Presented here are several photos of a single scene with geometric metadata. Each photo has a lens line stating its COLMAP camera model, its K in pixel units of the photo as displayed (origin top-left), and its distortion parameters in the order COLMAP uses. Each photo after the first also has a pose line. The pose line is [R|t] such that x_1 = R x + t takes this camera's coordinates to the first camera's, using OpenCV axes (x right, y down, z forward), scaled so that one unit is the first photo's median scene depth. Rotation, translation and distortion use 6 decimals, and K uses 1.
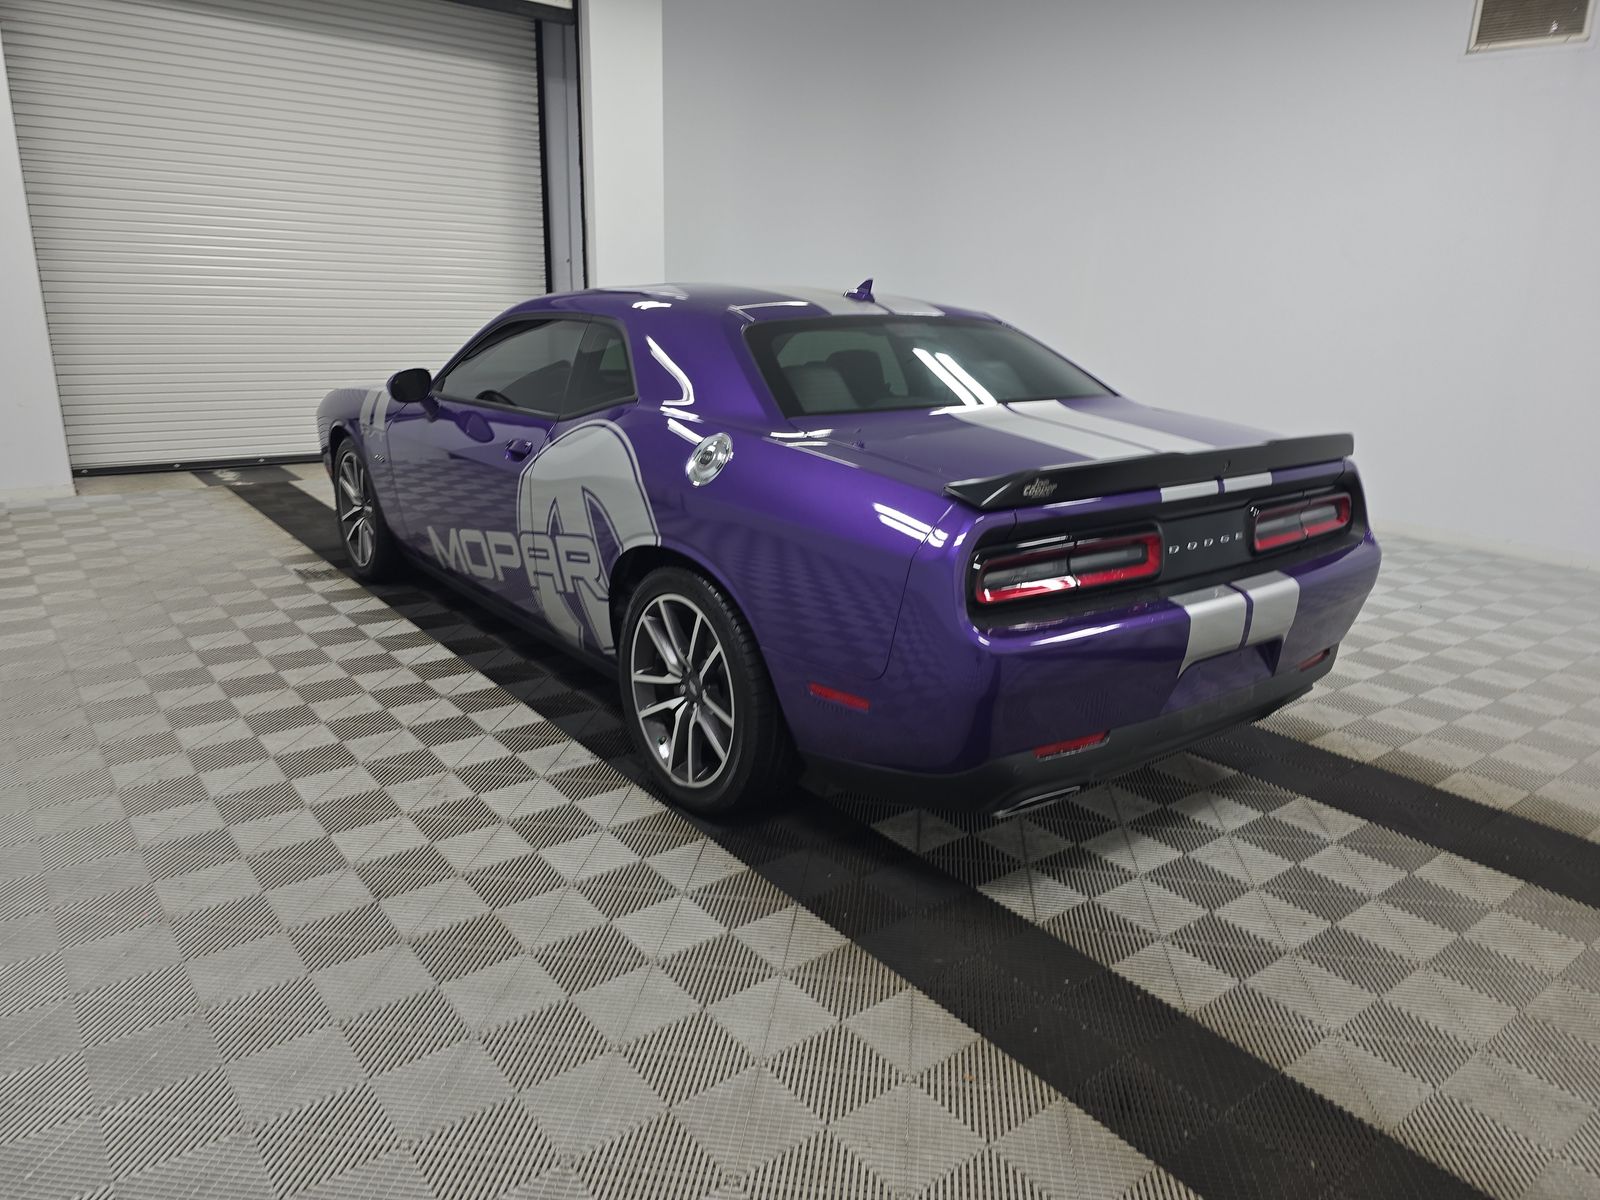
lens RADIAL K [[1058.5, 0, 800.0], [0, 1058.5, 600.0], [0, 0, 1]] dist [0.012432, -0.001584]
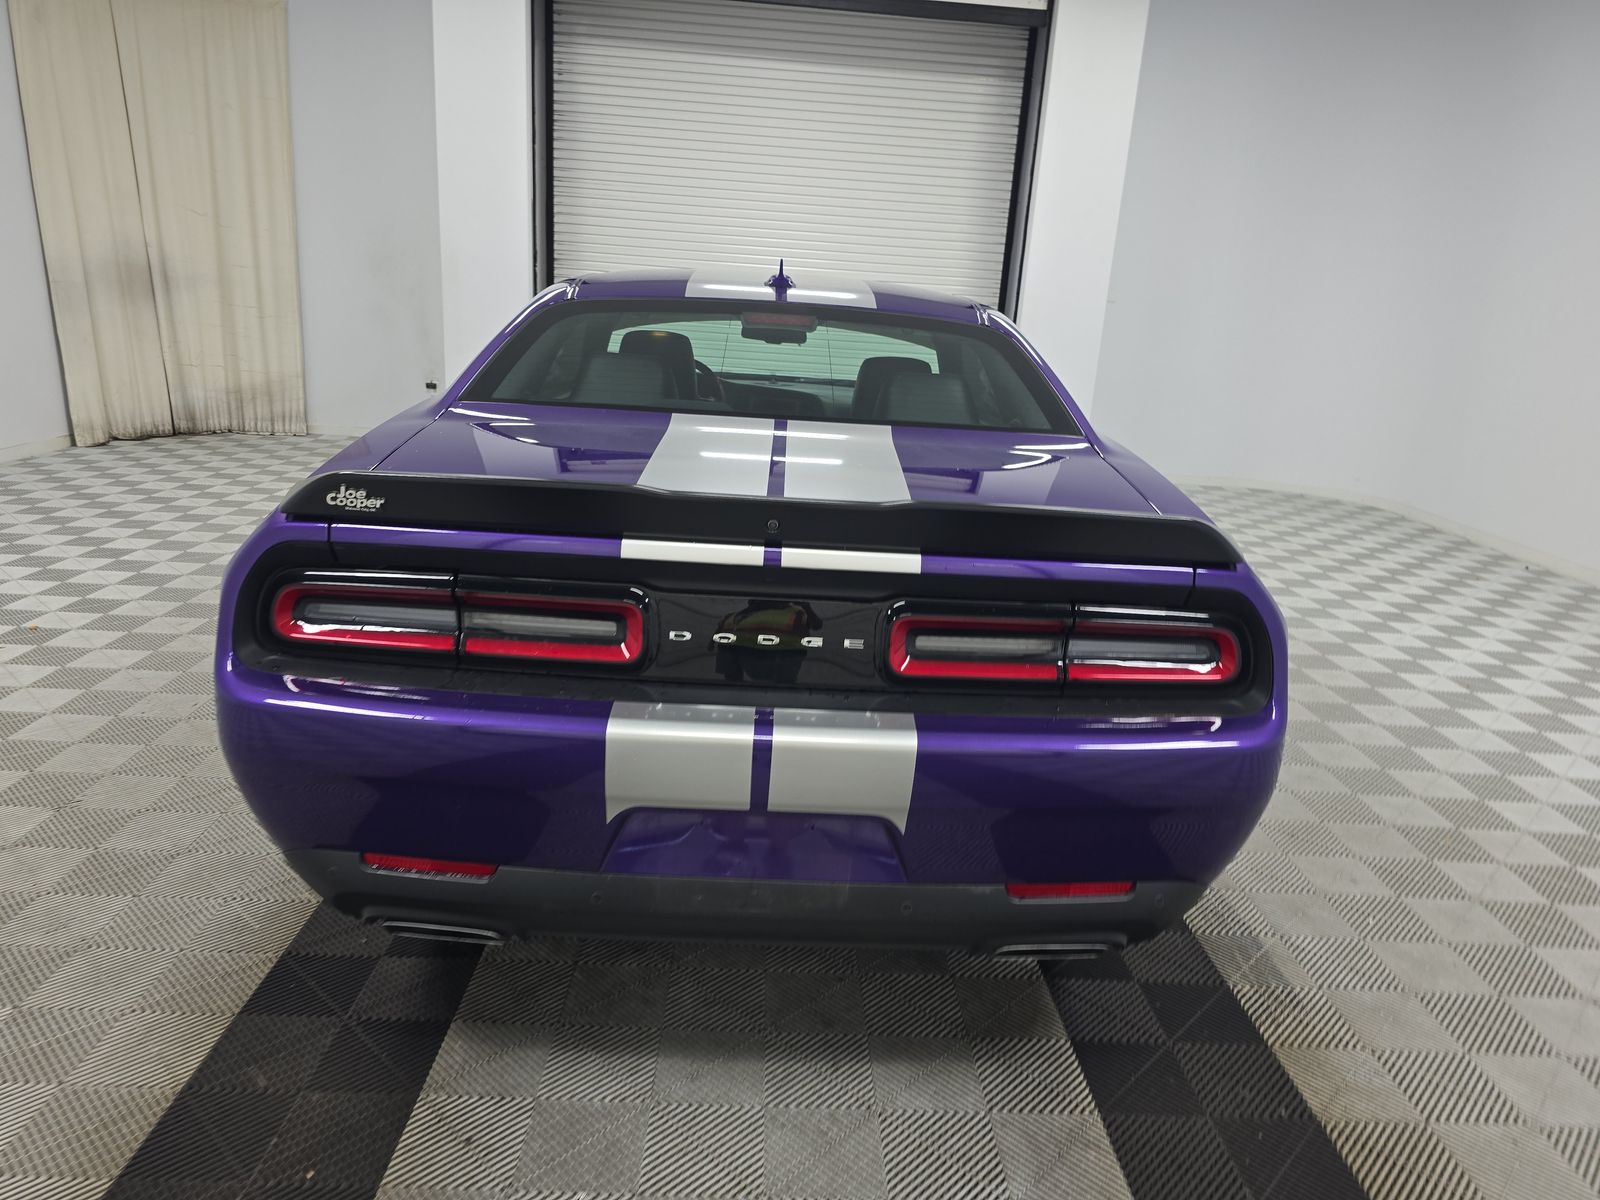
lens RADIAL K [[1058.5, 0, 800.0], [0, 1058.5, 600.0], [0, 0, 1]] dist [0.012432, -0.001584]
pose [[0.788955, 0.182655, -0.586675, 1.035150], [-0.201590, 0.978891, 0.033671, -0.139966], [0.580441, 0.091703, 0.809122, 0.659577]]
